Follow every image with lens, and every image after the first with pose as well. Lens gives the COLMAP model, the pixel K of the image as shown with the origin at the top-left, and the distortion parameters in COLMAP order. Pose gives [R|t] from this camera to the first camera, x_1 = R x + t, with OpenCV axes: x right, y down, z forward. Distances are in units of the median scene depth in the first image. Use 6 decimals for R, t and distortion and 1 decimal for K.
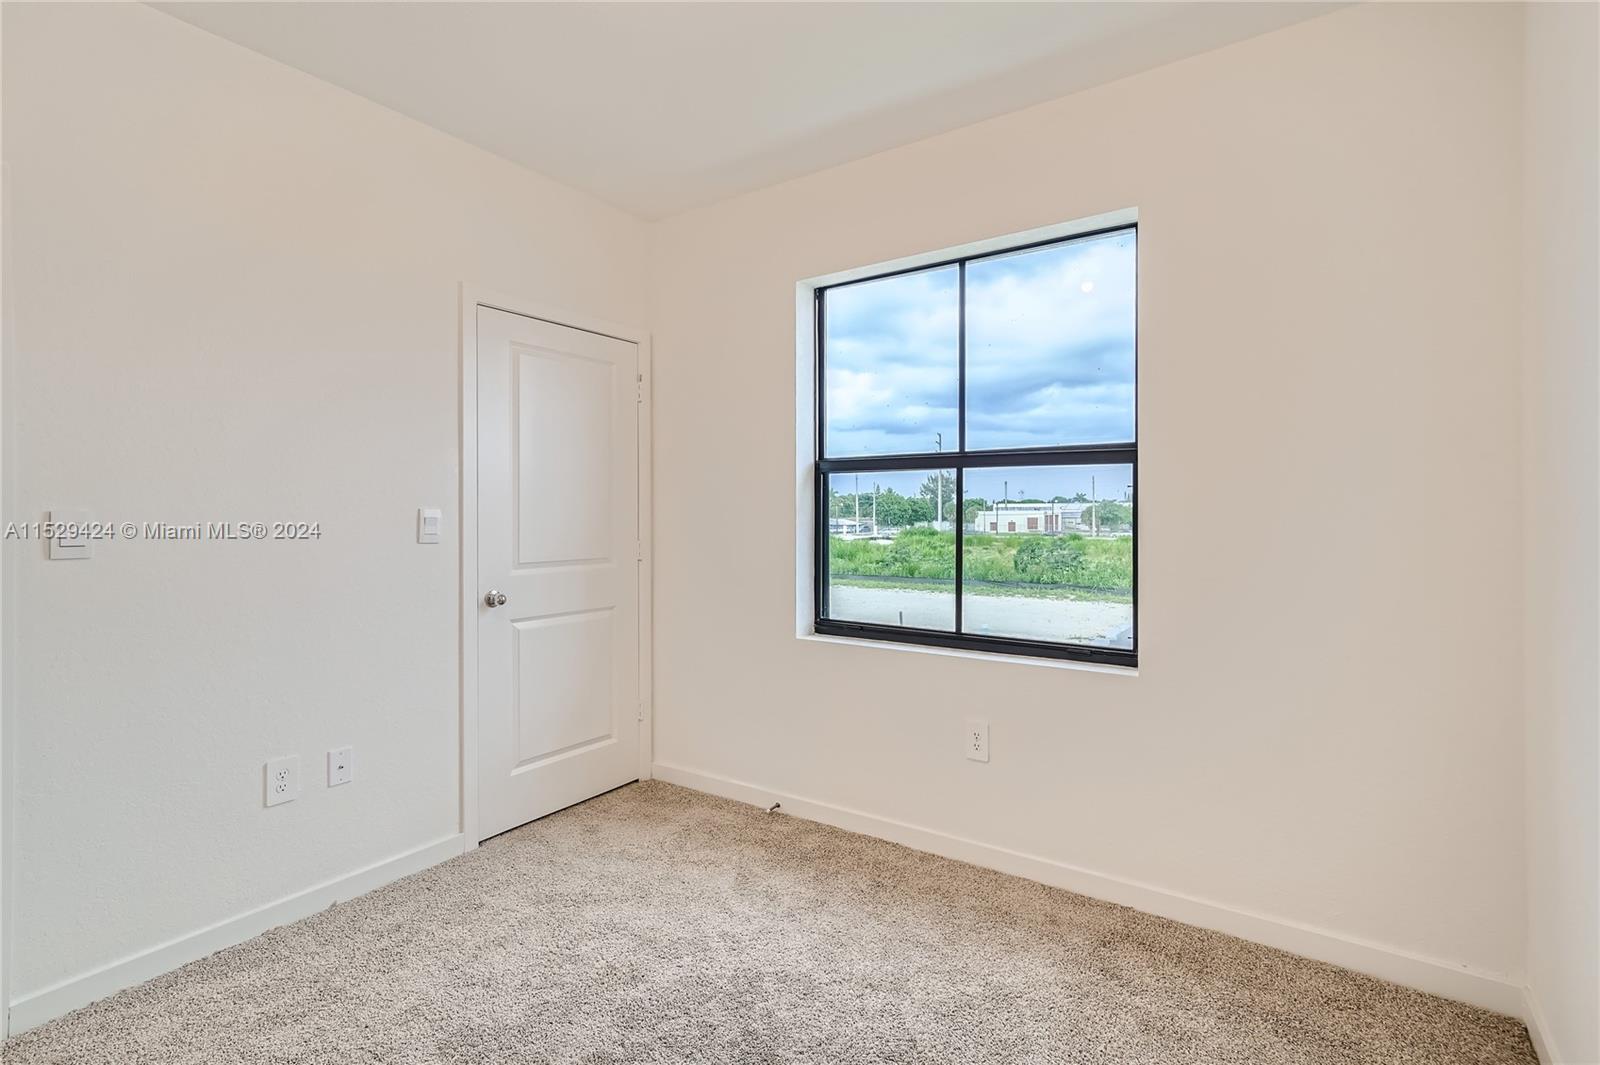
lens RADIAL K [[753.6, 0, 796.4], [0, 753.6, 520.7], [0, 0, 1]] dist [0.027986, -0.000535]
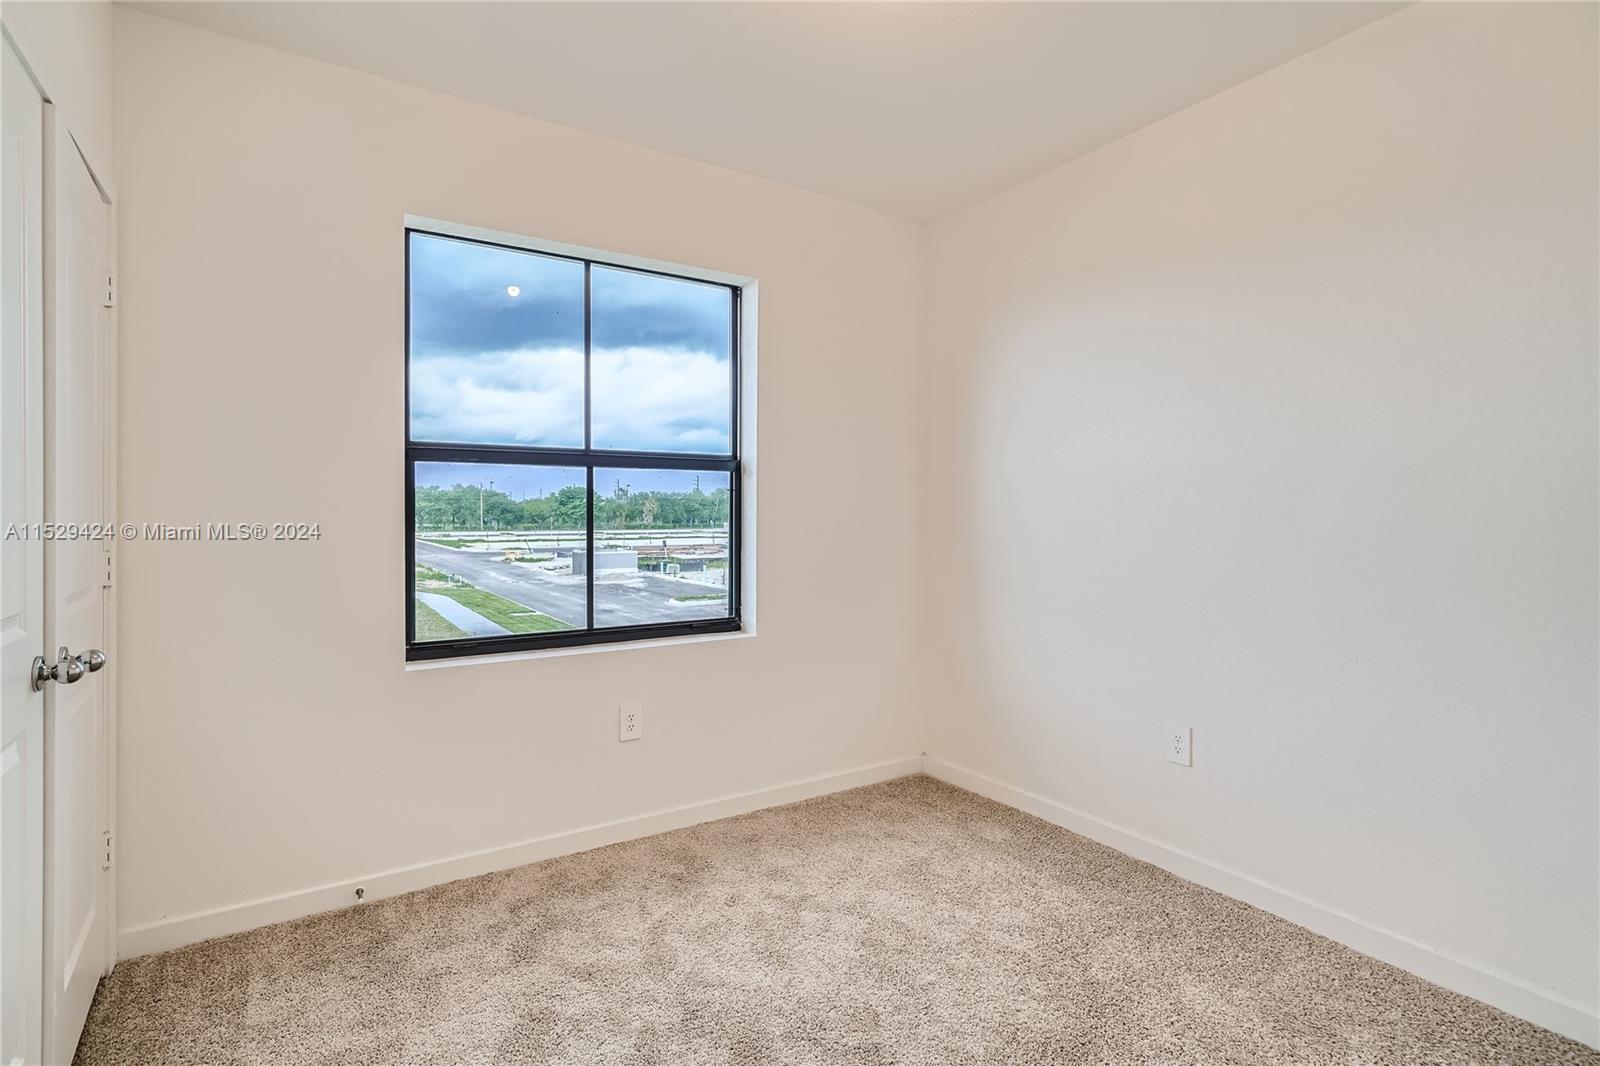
lens RADIAL K [[785.2, 0, 812.5], [0, 785.2, 518.9], [0, 0, 1]] dist [0.009152, 0.002897]
pose [[0.387062, -0.005286, 0.922039, -0.648700], [0.011841, 0.999930, 0.000762, 0.003854], [-0.921978, 0.010623, 0.387097, 0.324596]]
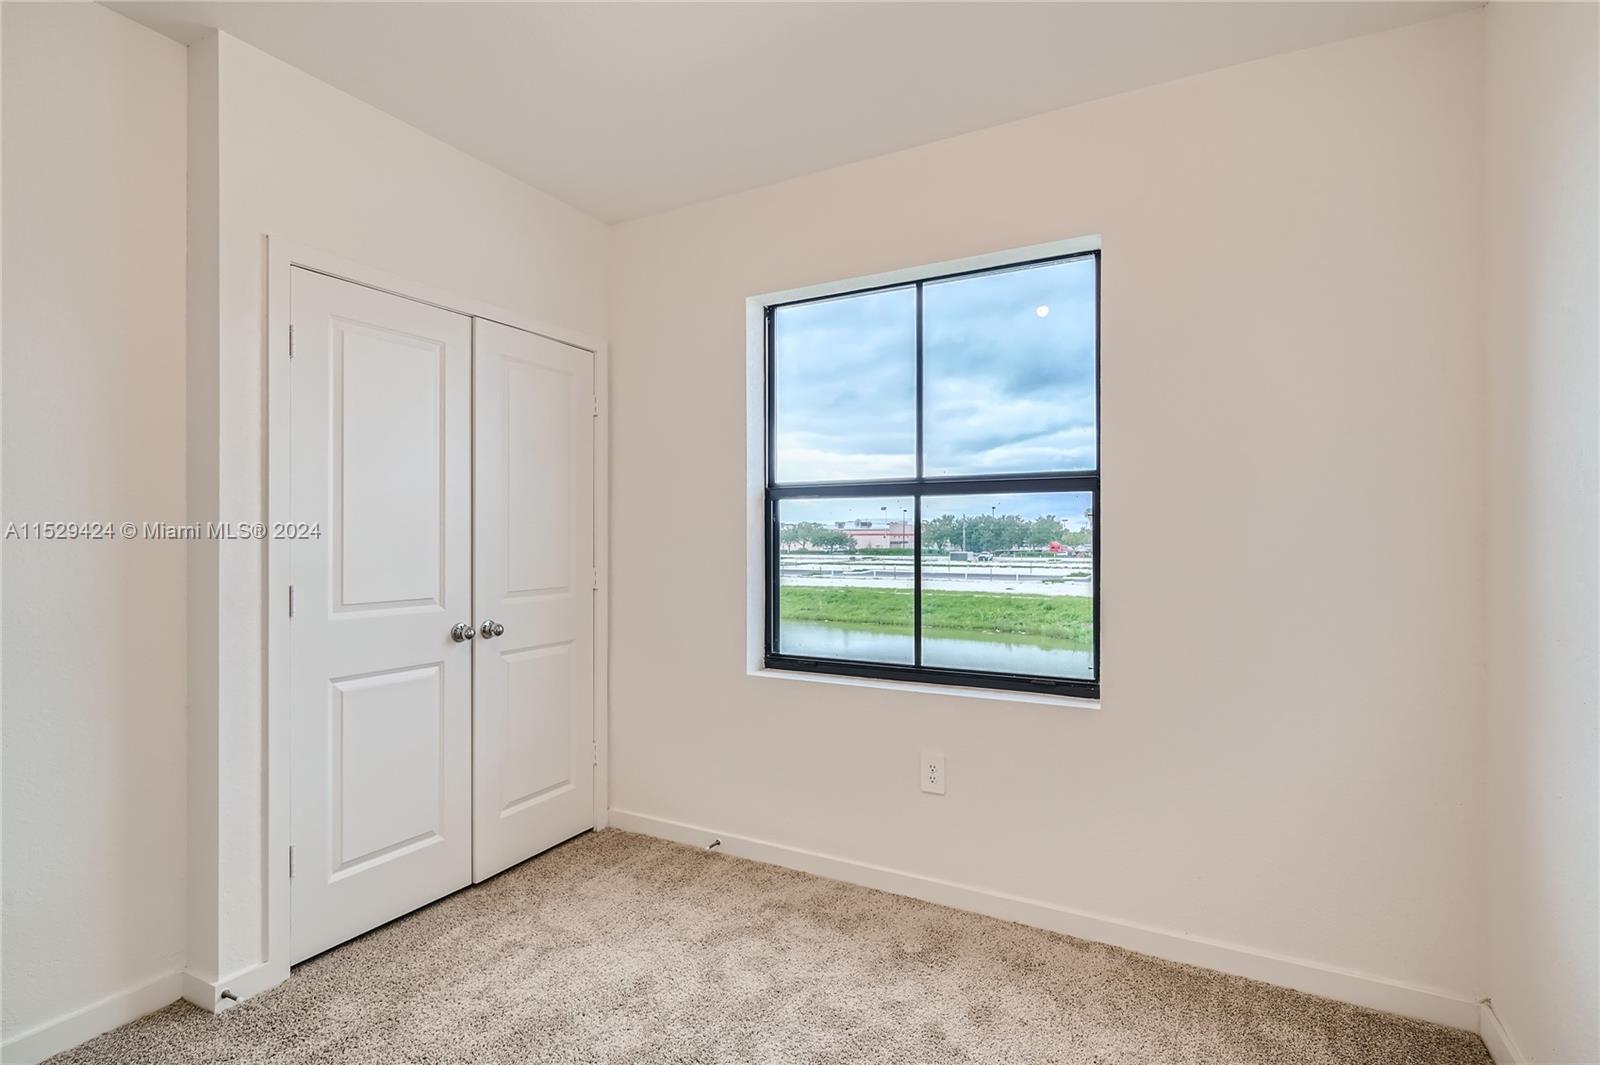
lens RADIAL K [[785.2, 0, 787.5], [0, 785.2, 542.2], [0, 0, 1]] dist [0.009152, 0.002897]
pose [[0.995759, 0.003070, 0.091953, -0.042833], [-0.001880, 0.999913, -0.013029, 0.003991], [-0.091985, 0.012801, 0.995678, 0.015190]]
